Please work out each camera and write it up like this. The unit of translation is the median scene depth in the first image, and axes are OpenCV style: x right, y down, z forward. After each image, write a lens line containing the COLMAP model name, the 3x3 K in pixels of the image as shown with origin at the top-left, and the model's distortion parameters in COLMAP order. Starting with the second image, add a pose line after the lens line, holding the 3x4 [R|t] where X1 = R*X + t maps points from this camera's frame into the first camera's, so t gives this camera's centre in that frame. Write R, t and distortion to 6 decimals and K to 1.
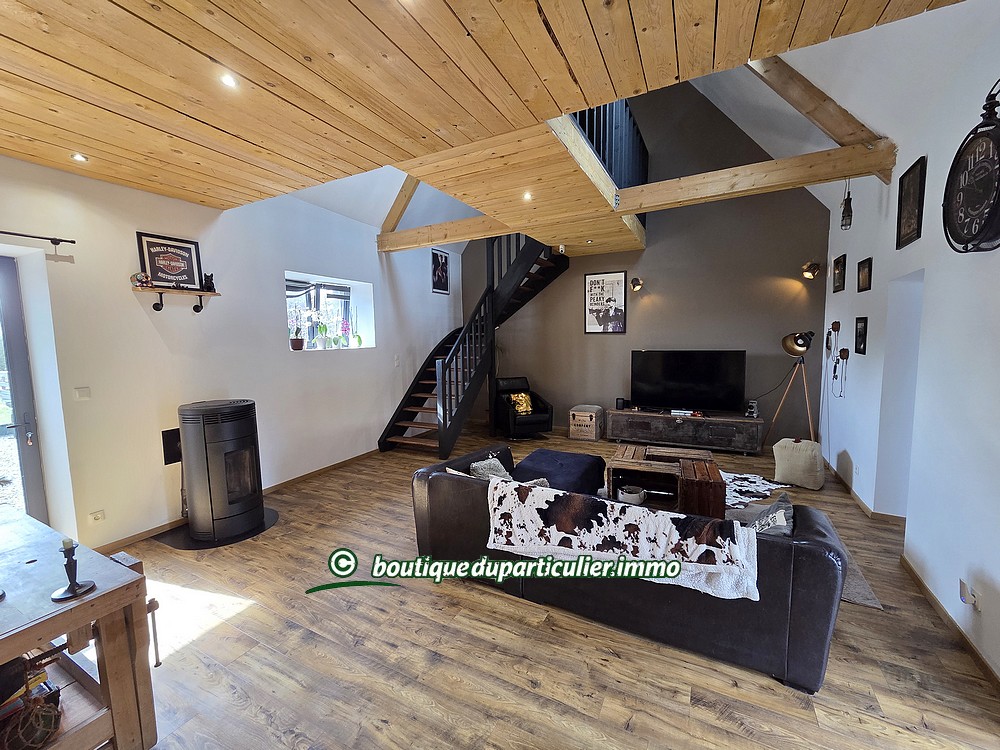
lens RADIAL K [[413.5, 0, 498.2], [0, 413.5, 369.1], [0, 0, 1]] dist [0.001358, -0.000909]
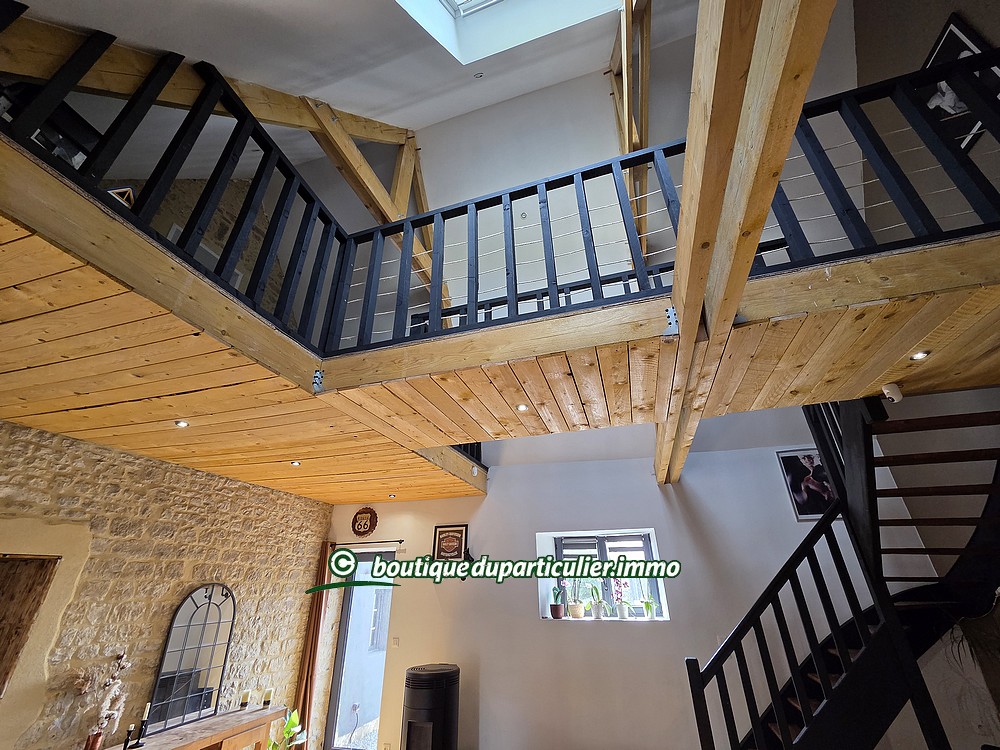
lens RADIAL K [[413.5, 0, 499.4], [0, 413.5, 371.4], [0, 0, 1]] dist [0.001358, -0.000909]
pose [[0.161481, -0.436075, -0.885303, 0.811703], [-0.070910, 0.889631, -0.451141, -0.157211], [0.984325, 0.135628, 0.112737, 0.957744]]
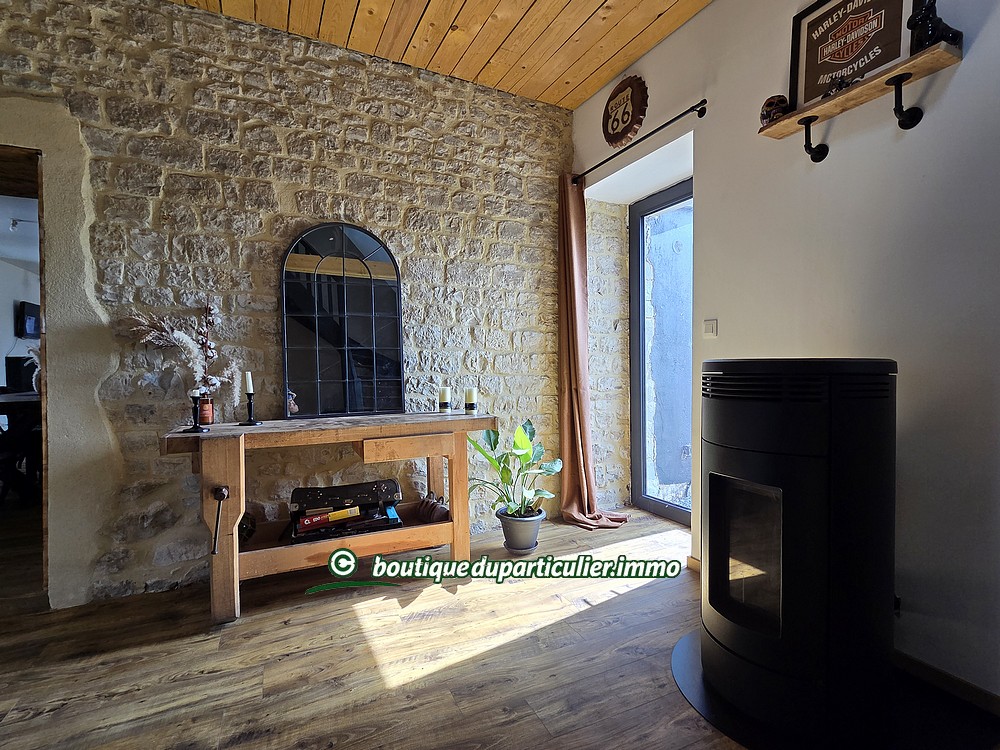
lens RADIAL K [[484.1, 0, 498.6], [0, 484.1, 375.4], [0, 0, 1]] dist [-0.000031, -0.000672]
pose [[-0.609238, 0.040470, -0.791954, -0.147680], [-0.046295, 0.995178, 0.086469, 0.075448], [0.791635, 0.089344, -0.604427, 1.083211]]
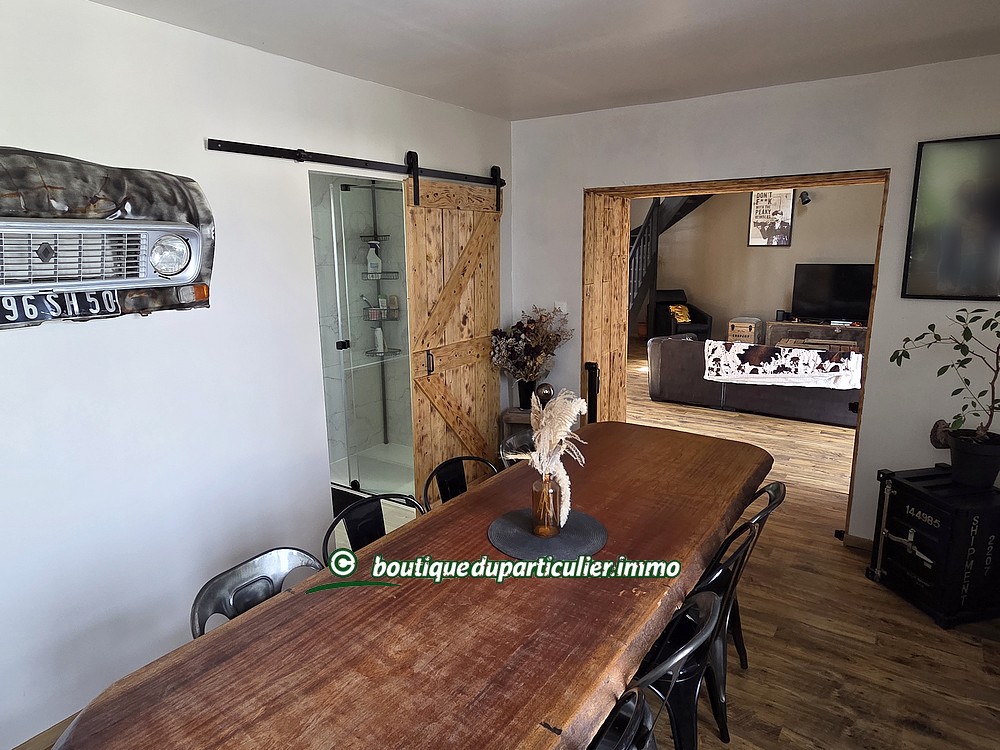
lens RADIAL K [[611.1, 0, 493.4], [0, 611.1, 371.9], [0, 0, 1]] dist [-0.008632, 0.000319]
pose [[0.991473, 0.027753, -0.127320, -0.411962], [-0.011284, 0.991672, 0.128290, 0.065981], [0.129820, -0.125760, 0.983530, -1.154649]]
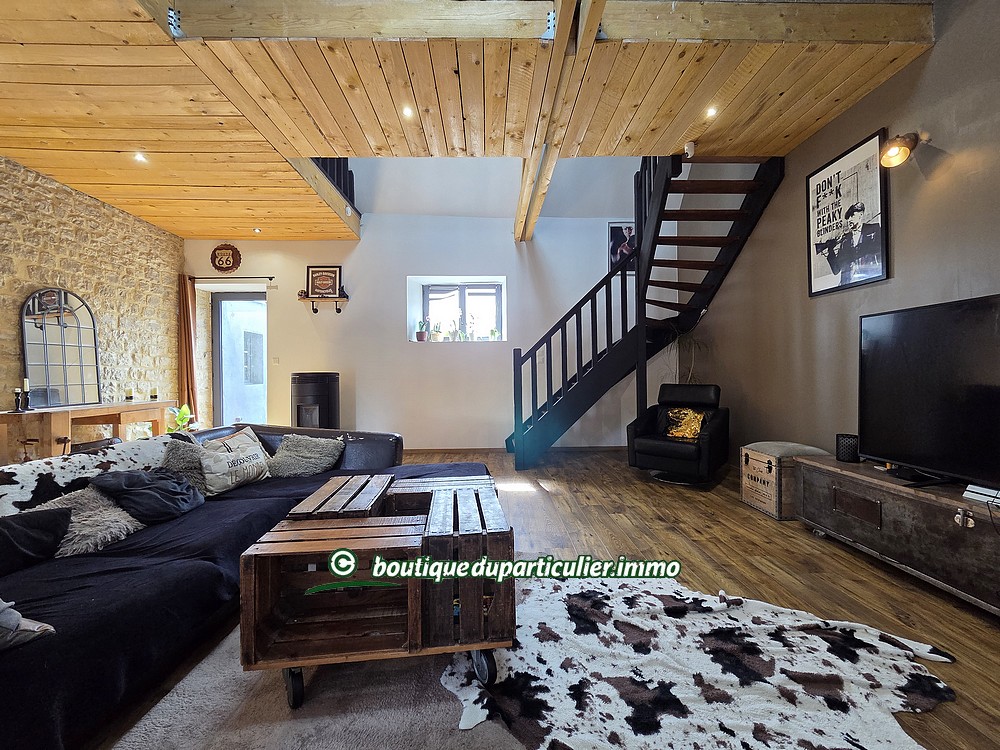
lens RADIAL K [[413.5, 0, 500.8], [0, 413.5, 374.6], [0, 0, 1]] dist [0.001358, -0.000909]
pose [[0.471472, 0.012856, -0.881787, 0.922472], [-0.069761, 0.997304, -0.022759, 0.080704], [0.879118, 0.072245, 0.471098, 0.909273]]
